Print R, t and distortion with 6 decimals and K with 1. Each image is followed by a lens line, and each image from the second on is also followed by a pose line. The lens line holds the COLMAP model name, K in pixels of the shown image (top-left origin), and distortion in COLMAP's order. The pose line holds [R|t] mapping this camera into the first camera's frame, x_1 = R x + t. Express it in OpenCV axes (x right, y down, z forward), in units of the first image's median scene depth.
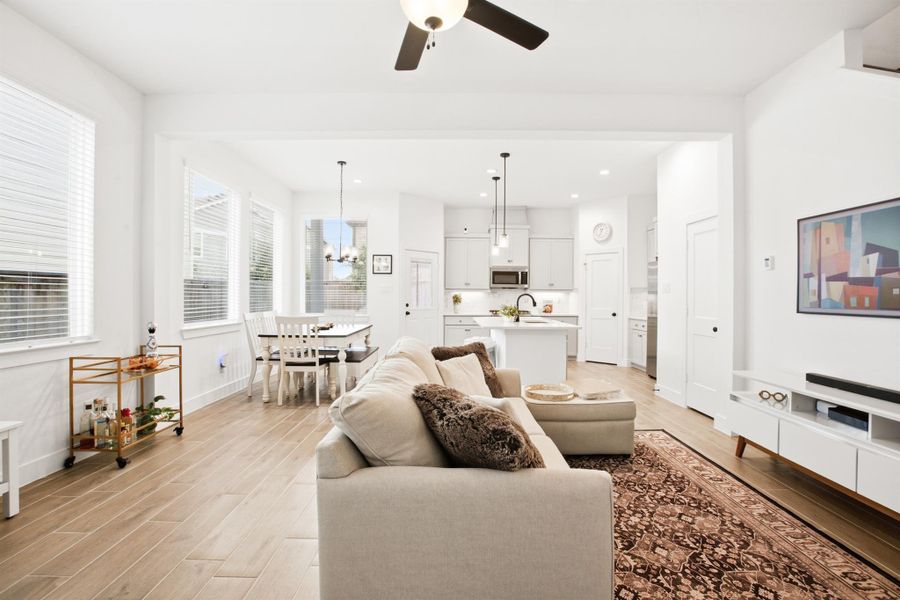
lens RADIAL K [[416.6, 0, 450.1], [0, 416.6, 294.8], [0, 0, 1]] dist [-0.050814, 0.017413]
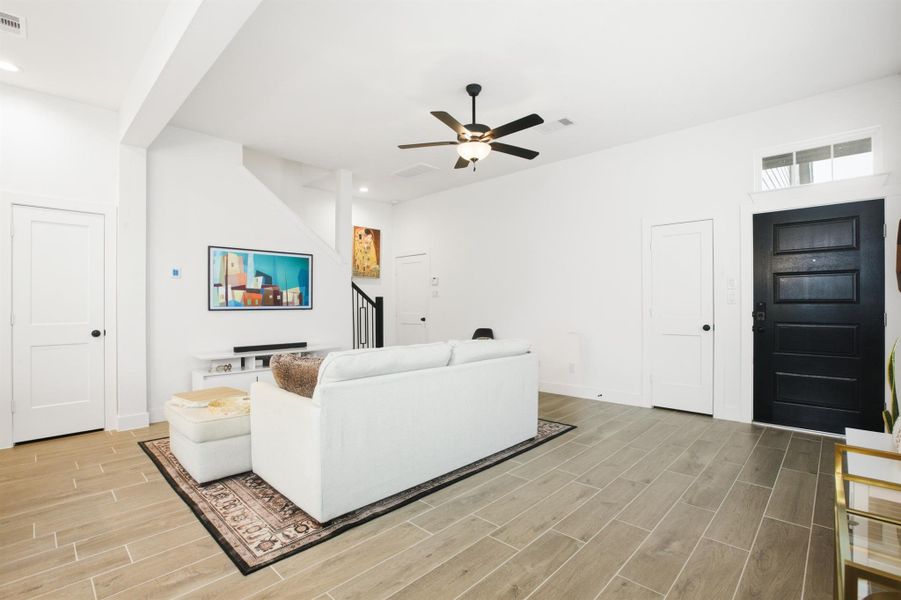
lens RADIAL K [[417.6, 0, 450.6], [0, 417.6, 304.3], [0, 0, 1]] dist [-0.056797, 0.021679]
pose [[-0.721761, -0.002871, 0.692136, -0.496384], [0.000892, 0.999987, 0.005078, 0.010403], [-0.692142, 0.004282, -0.721749, 0.932582]]
